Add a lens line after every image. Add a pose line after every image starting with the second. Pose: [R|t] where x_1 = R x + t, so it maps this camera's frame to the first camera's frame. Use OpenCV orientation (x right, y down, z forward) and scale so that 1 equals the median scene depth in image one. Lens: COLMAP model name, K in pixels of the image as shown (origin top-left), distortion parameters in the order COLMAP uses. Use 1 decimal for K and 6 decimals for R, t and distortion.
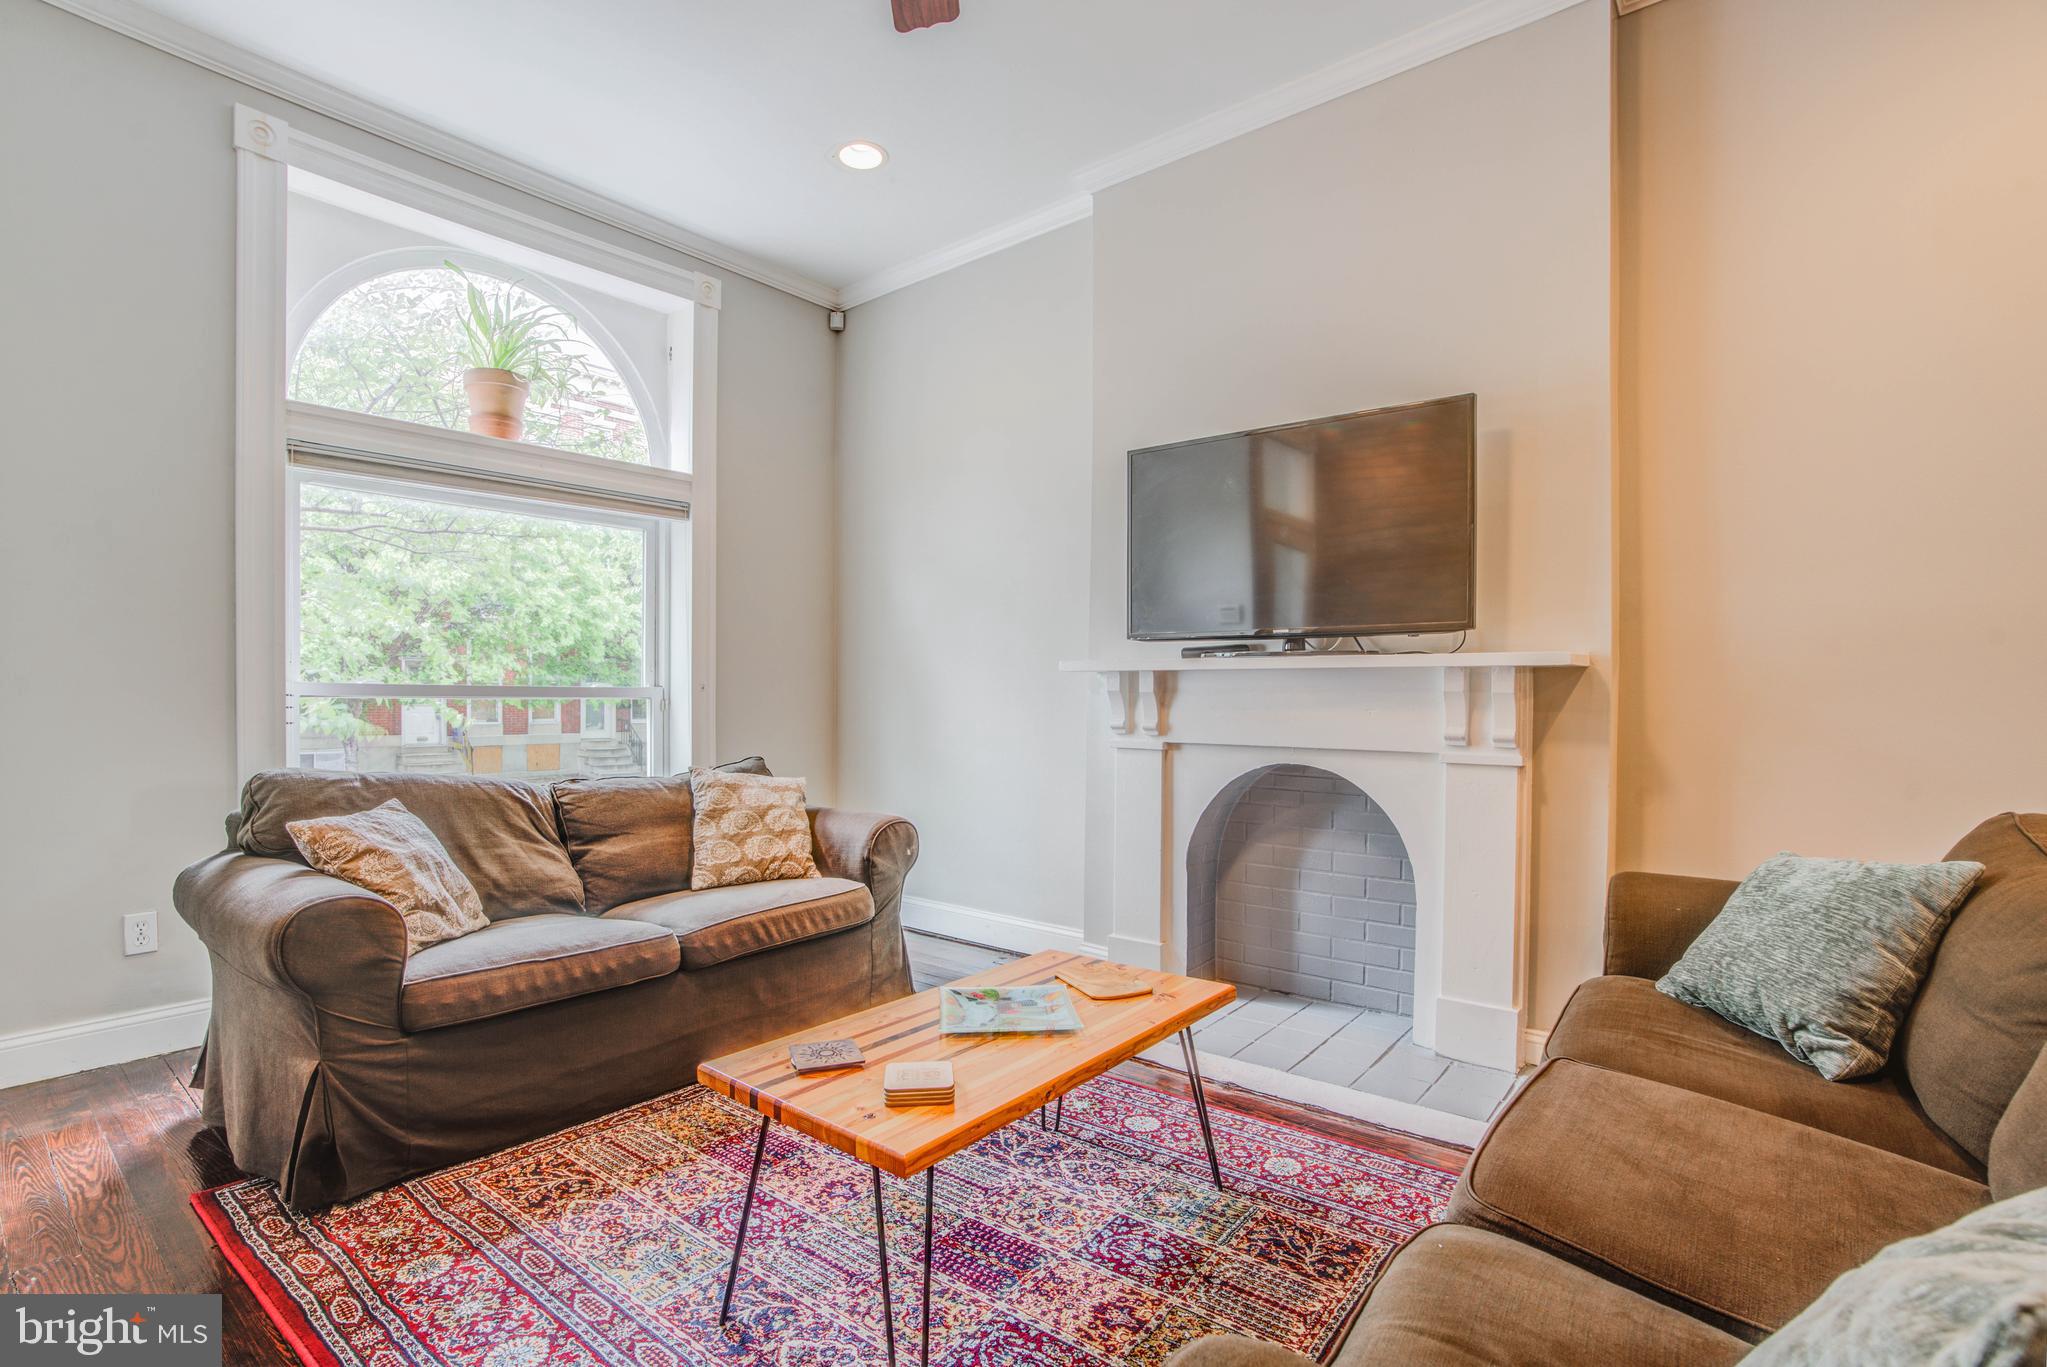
lens RADIAL K [[953.8, 0, 1013.1], [0, 953.8, 685.5], [0, 0, 1]] dist [-0.068936, 0.026181]
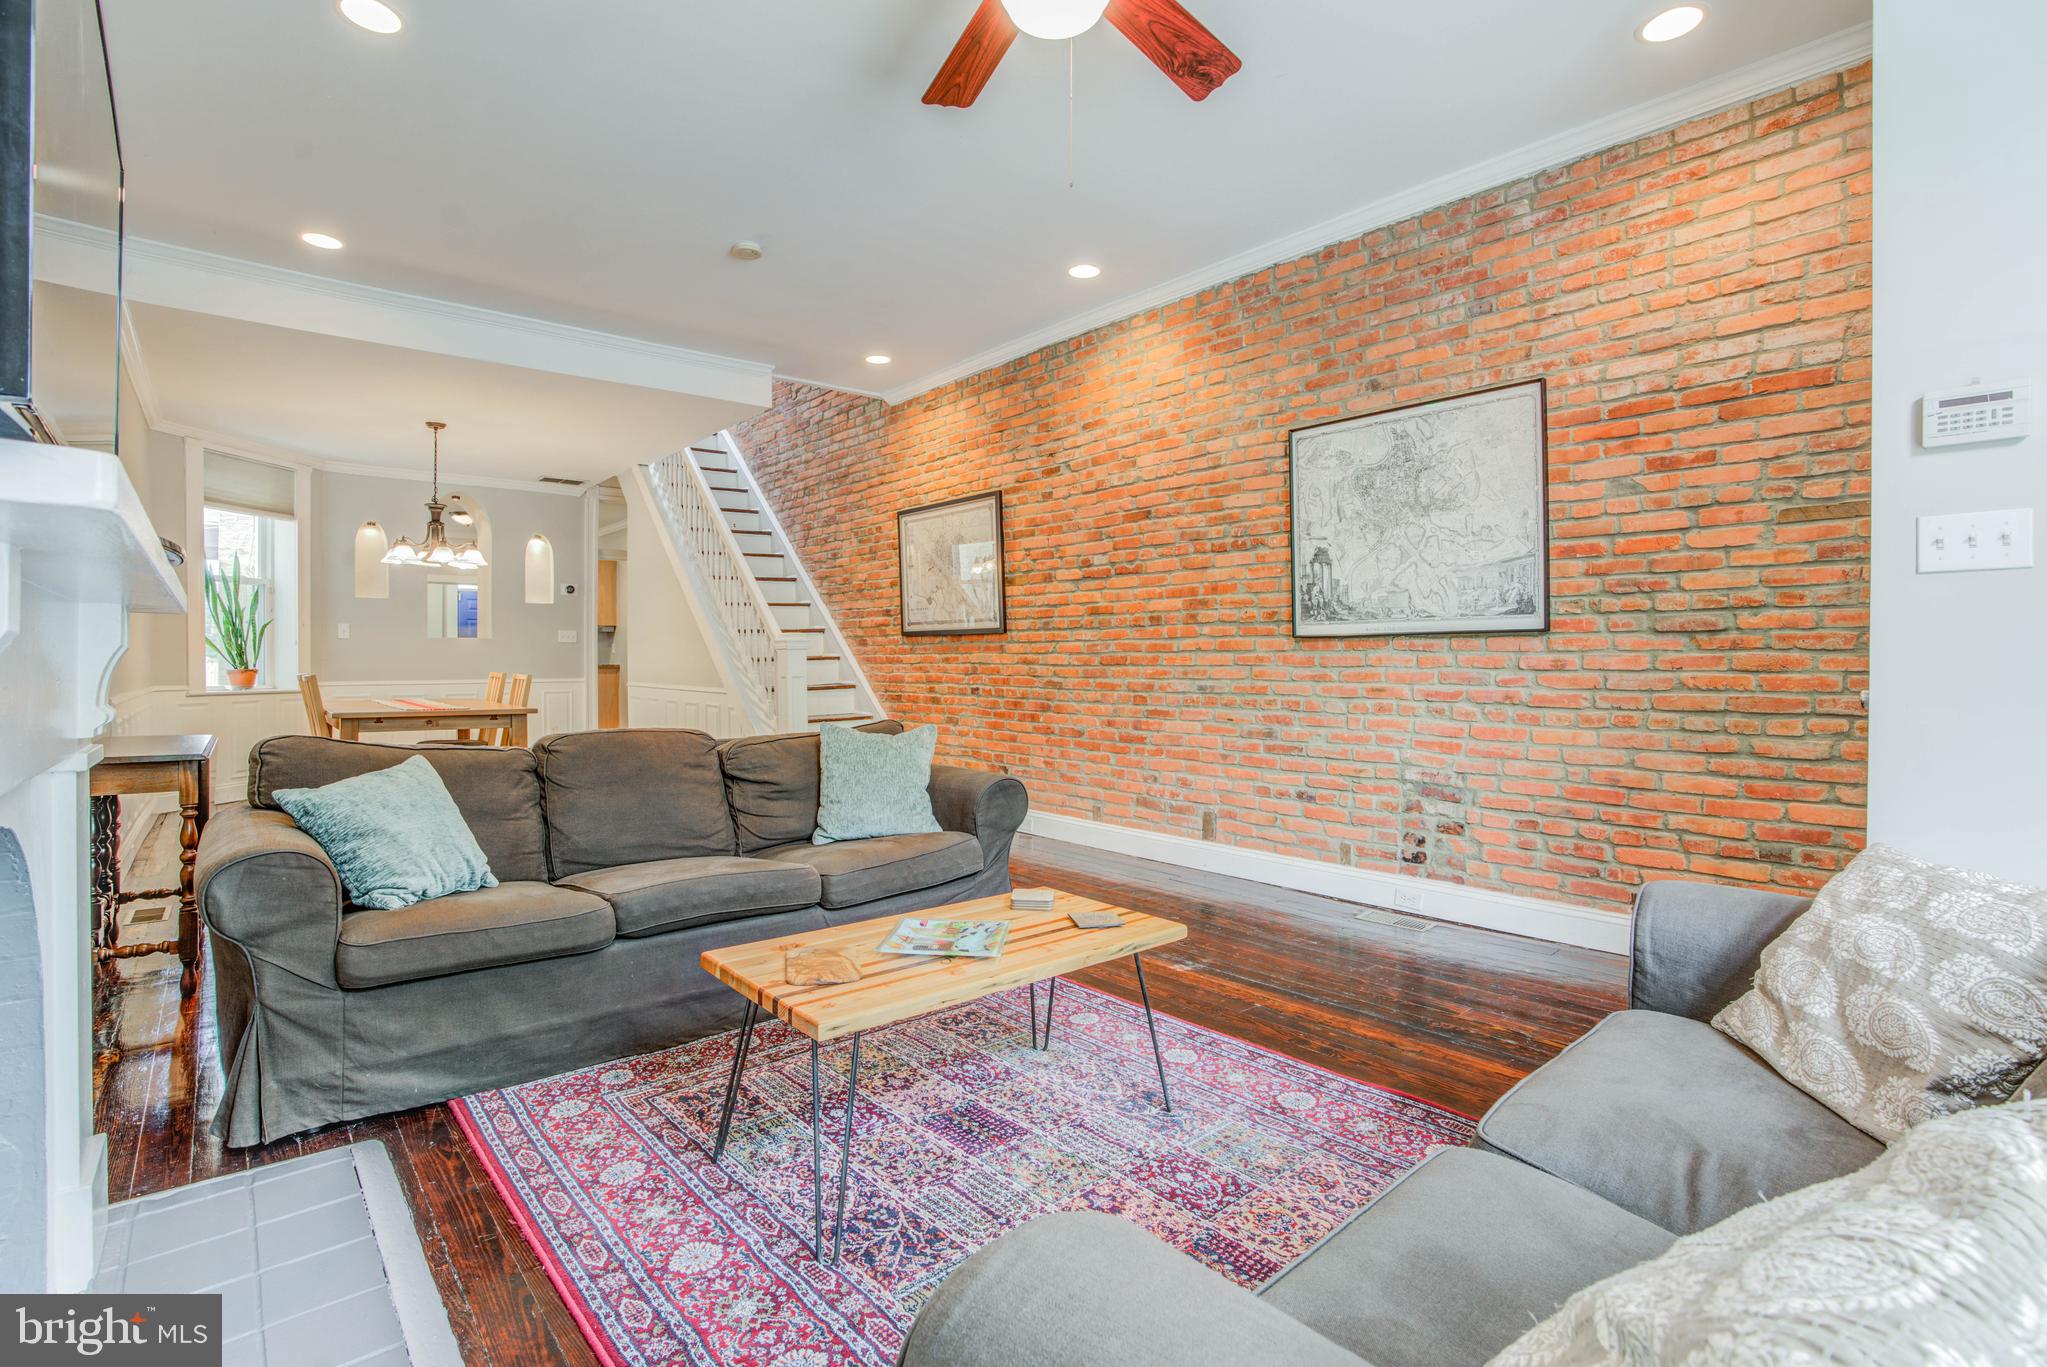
lens RADIAL K [[966.9, 0, 1022.0], [0, 966.9, 656.3], [0, 0, 1]] dist [-0.068139, 0.029059]
pose [[-0.986298, -0.005556, 0.164878, -0.237501], [-0.007293, 0.999924, -0.009935, 0.014396], [-0.164810, -0.011001, -0.986264, 1.788901]]
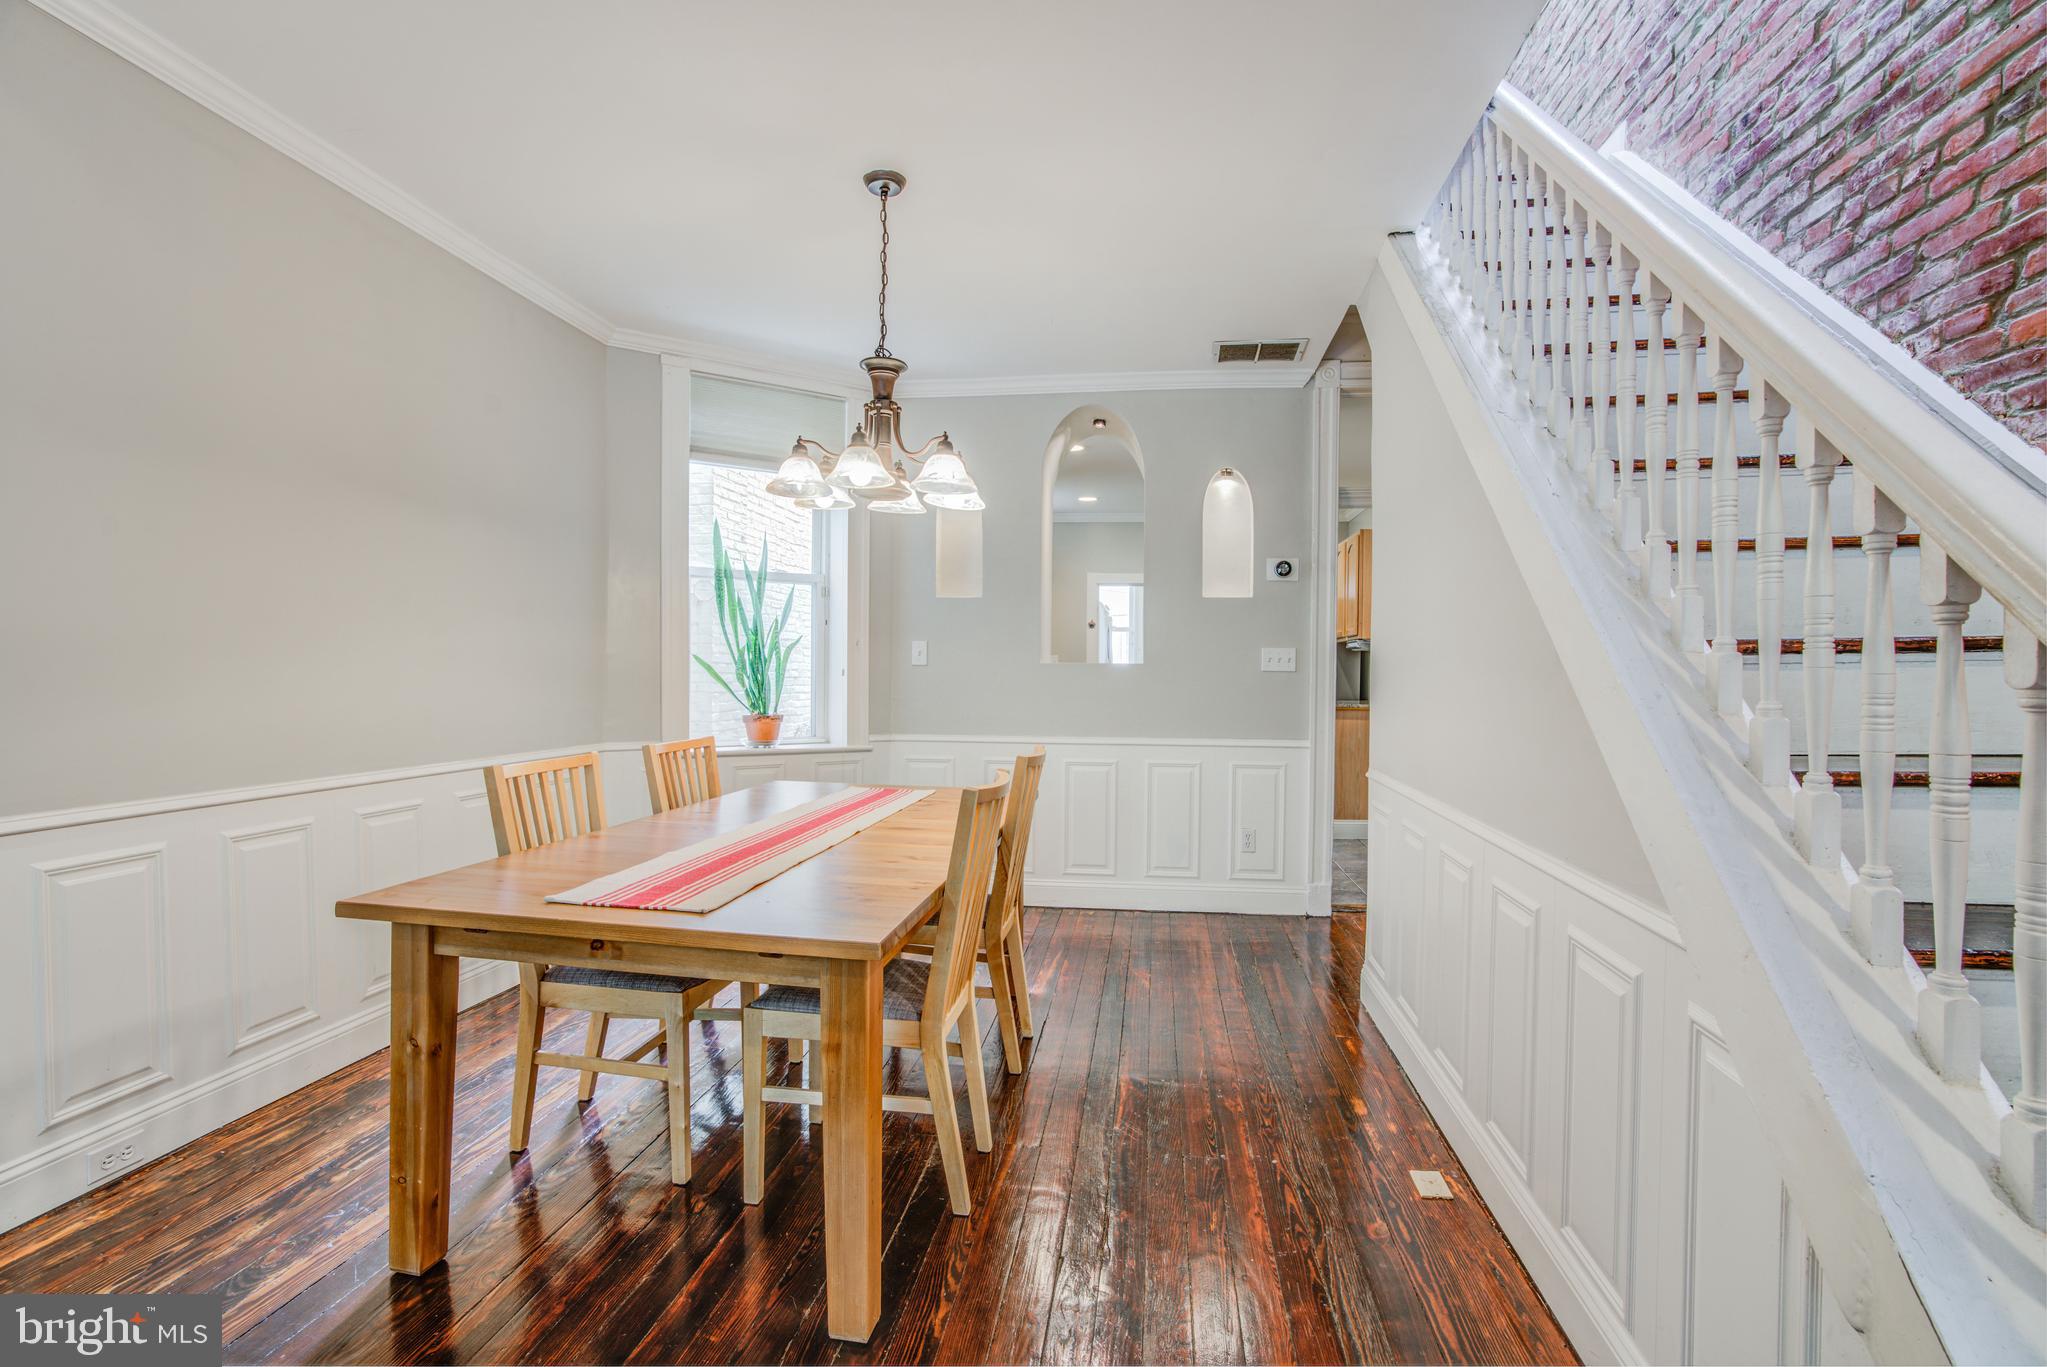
lens RADIAL K [[921.8, 0, 1023.5], [0, 921.8, 683.5], [0, 0, 1]] dist [-0.060066, 0.021757]
pose [[-0.522314, -0.023860, 0.852419, 0.931664], [-0.019633, 0.999680, 0.015952, -0.067965], [-0.852527, -0.008403, -0.522615, -0.401474]]
